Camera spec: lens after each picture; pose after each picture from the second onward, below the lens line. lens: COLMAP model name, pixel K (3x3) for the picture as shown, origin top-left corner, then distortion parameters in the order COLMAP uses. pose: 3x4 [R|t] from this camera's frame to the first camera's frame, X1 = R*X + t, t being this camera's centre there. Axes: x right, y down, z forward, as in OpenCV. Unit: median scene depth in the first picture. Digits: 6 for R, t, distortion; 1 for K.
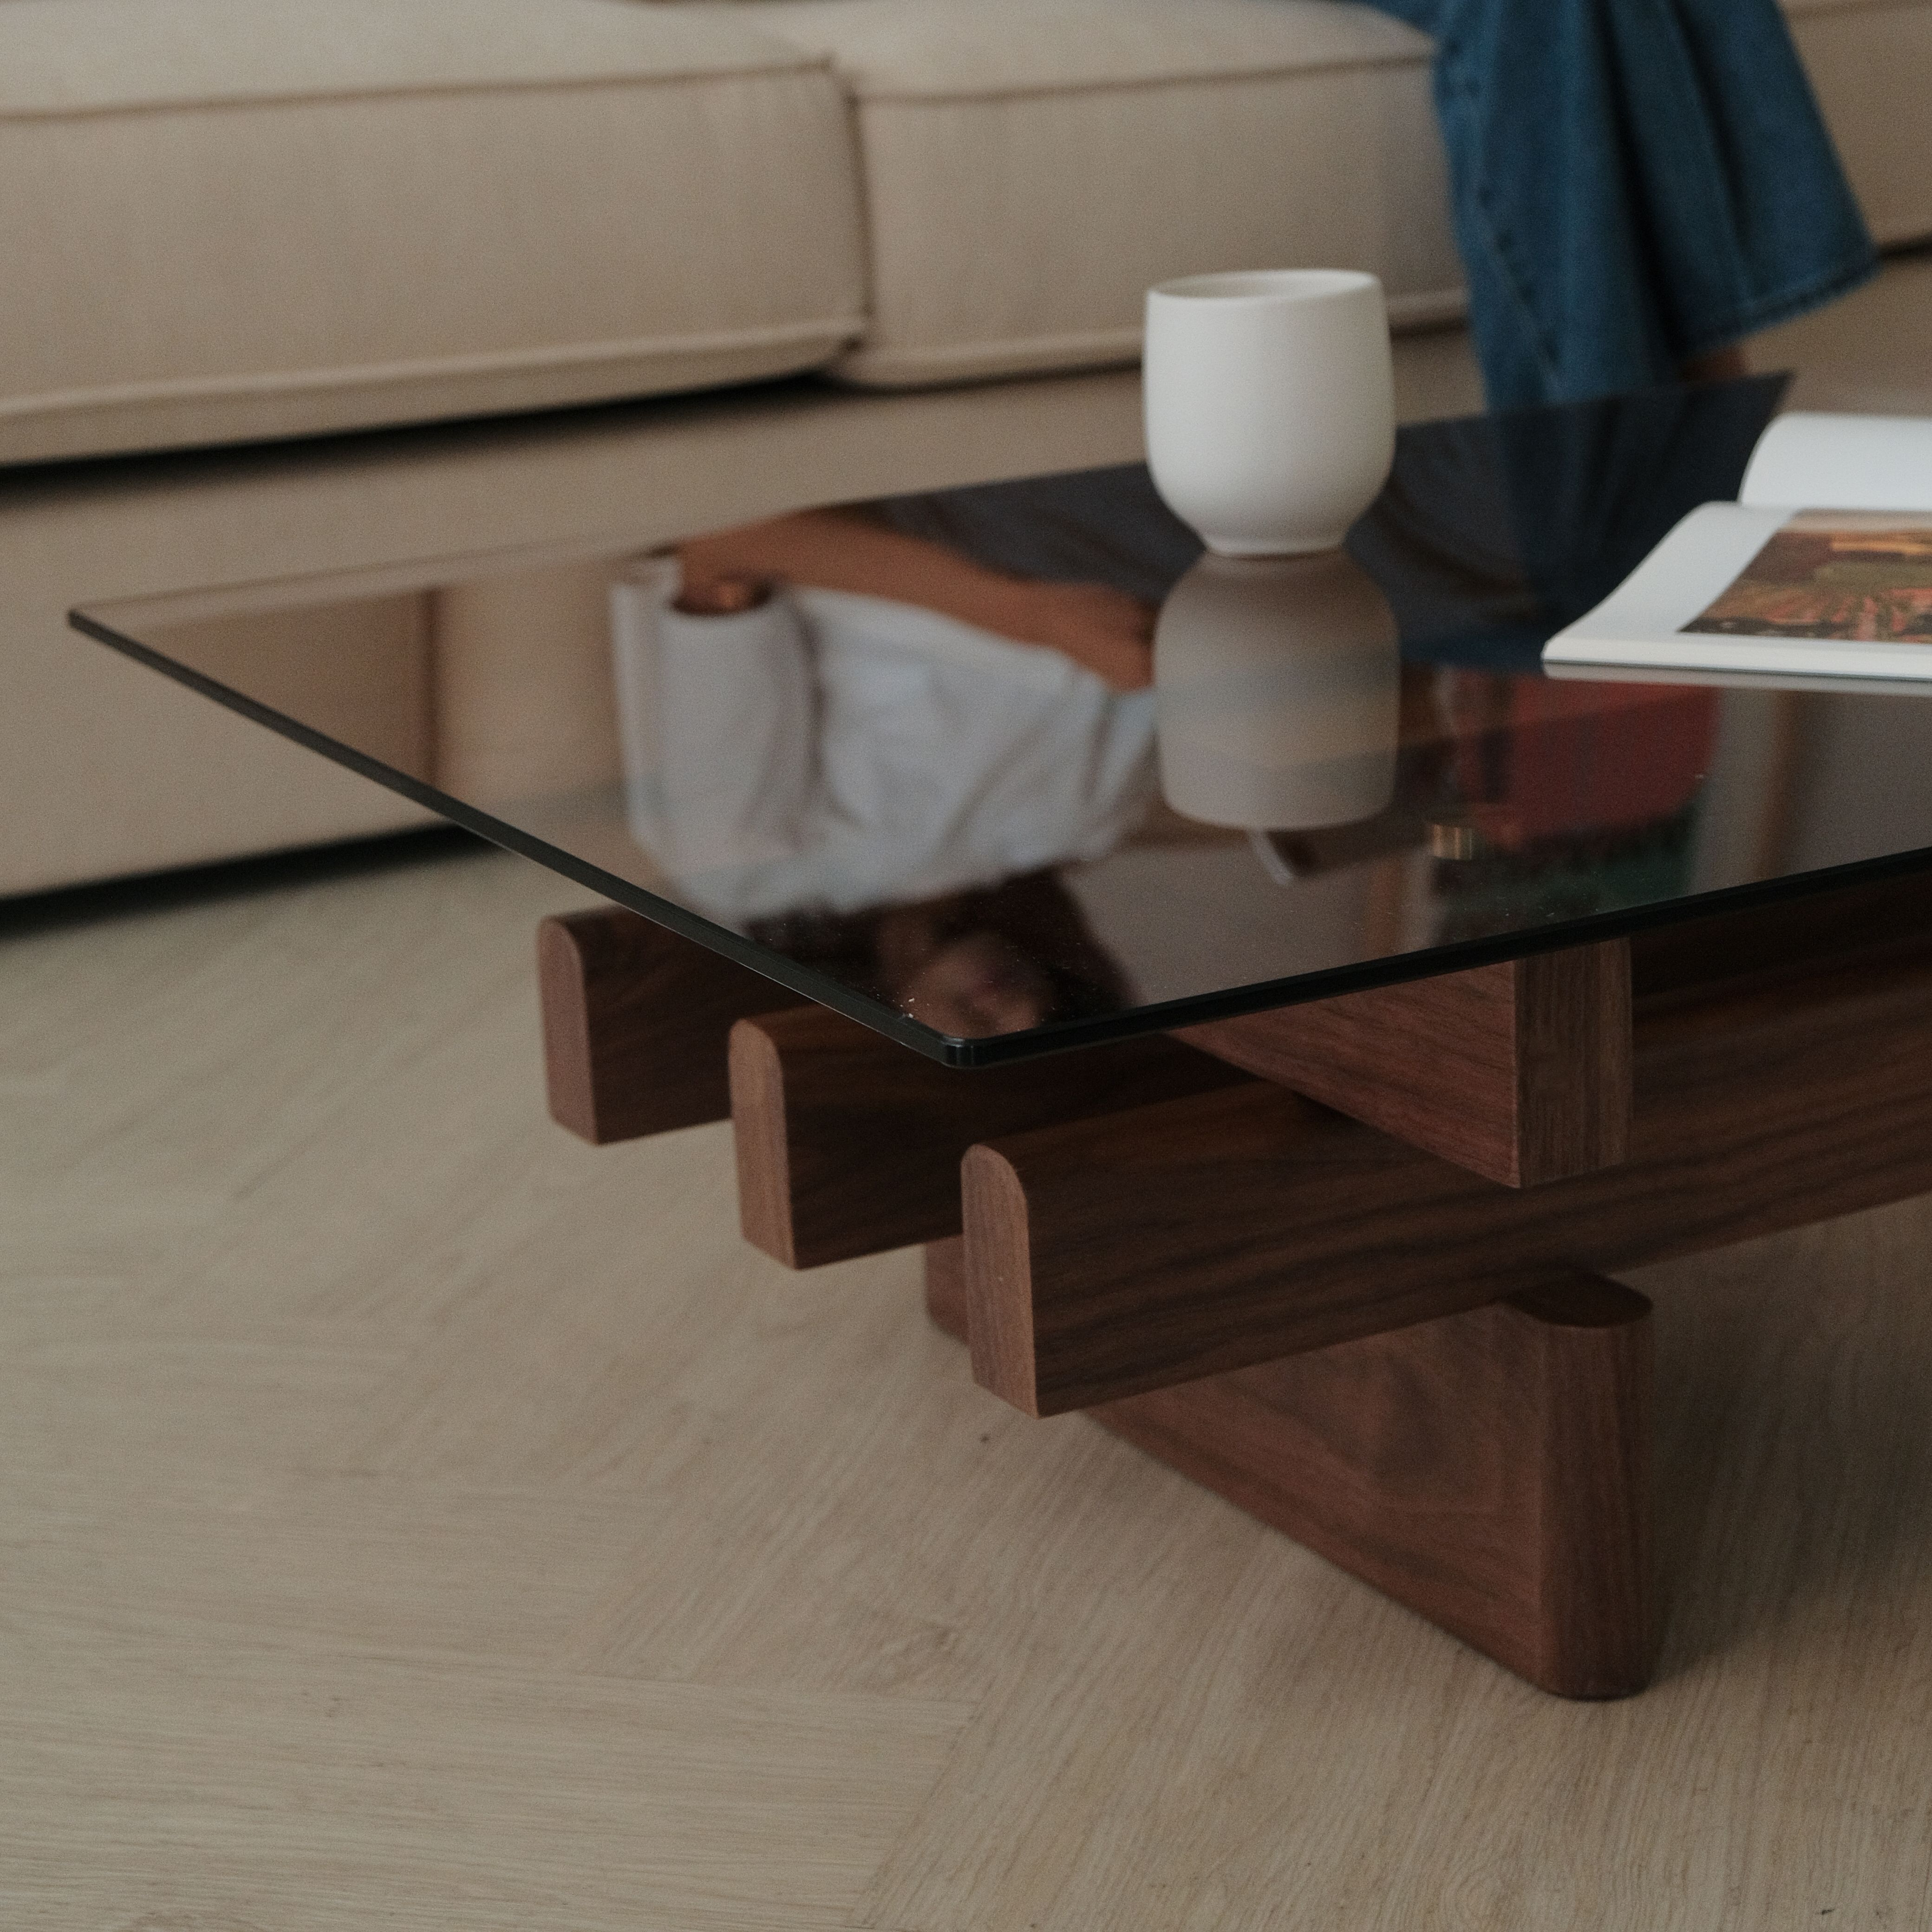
lens RADIAL K [[4580.8, 0, 962.1], [0, 4580.8, 1060.8], [0, 0, 1]] dist [-0.073371, 0.513230]
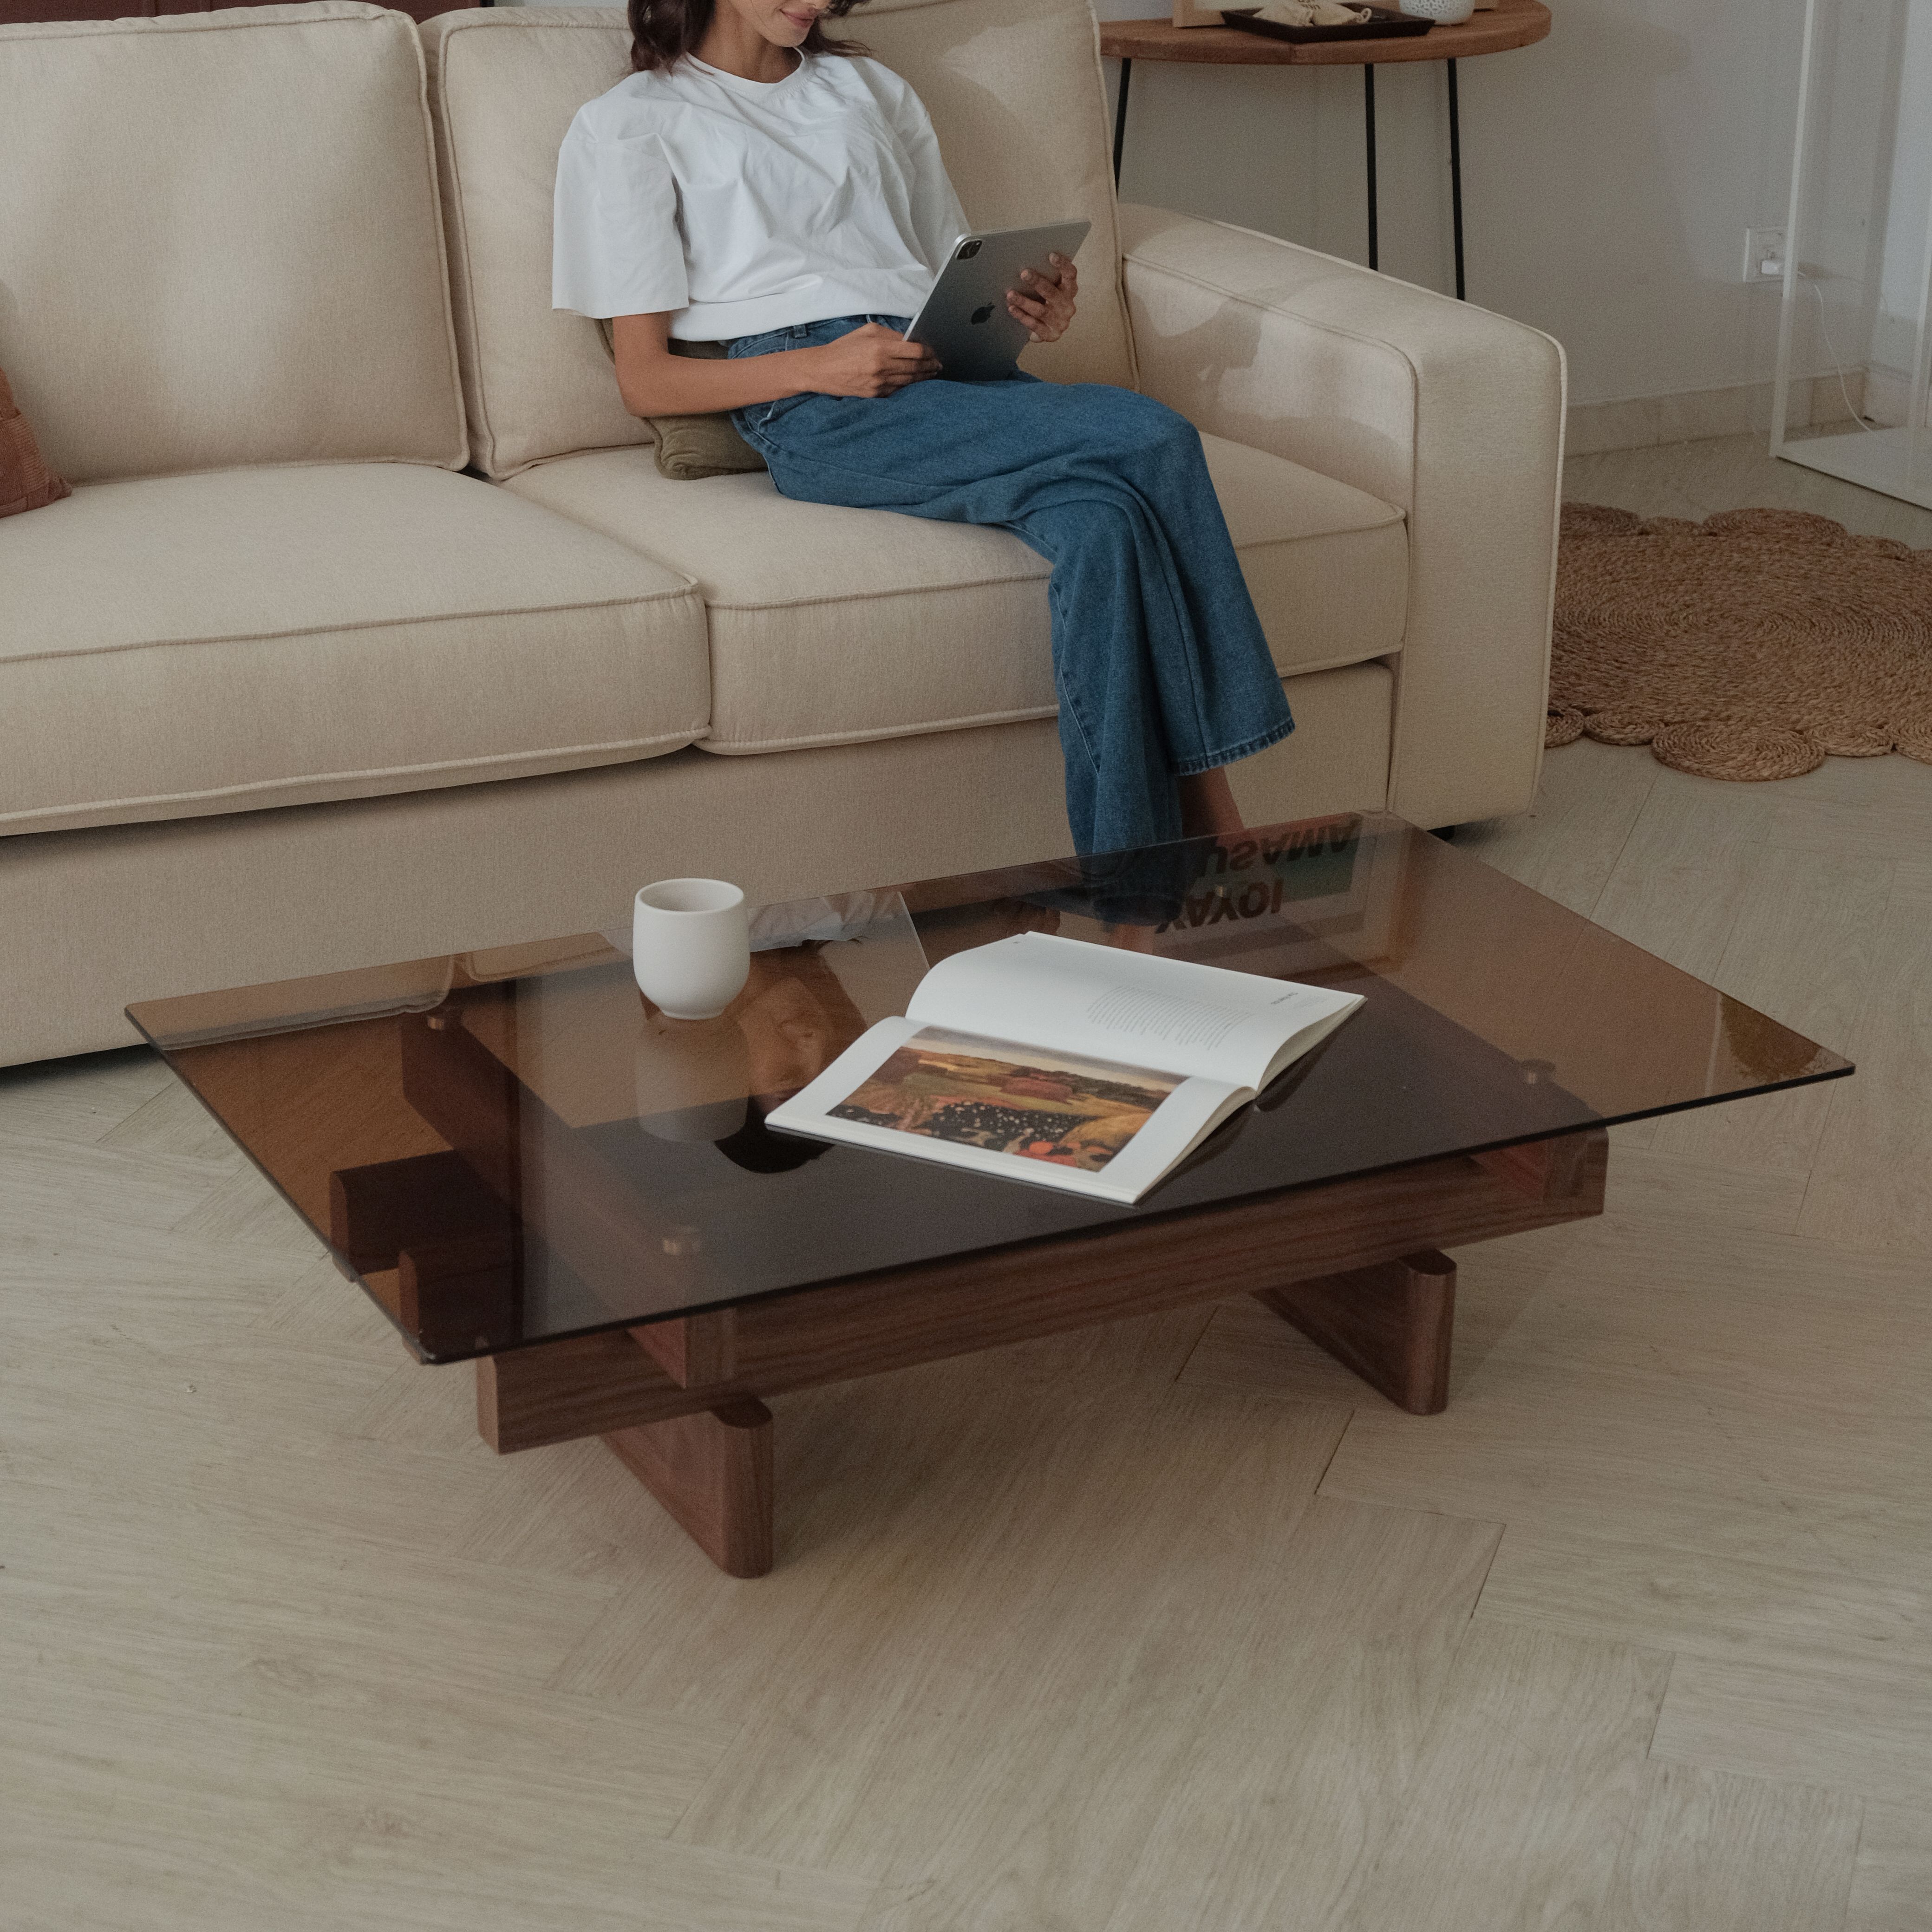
lens RADIAL K [[3916.2, 0, 921.3], [0, 3916.2, 1170.4], [0, 0, 1]] dist [-0.041507, 0.407848]
pose [[0.997208, 0.074029, -0.009787, 0.155298], [-0.072463, 0.990998, 0.112570, -0.294955], [0.018032, -0.111546, 0.993596, -0.918227]]
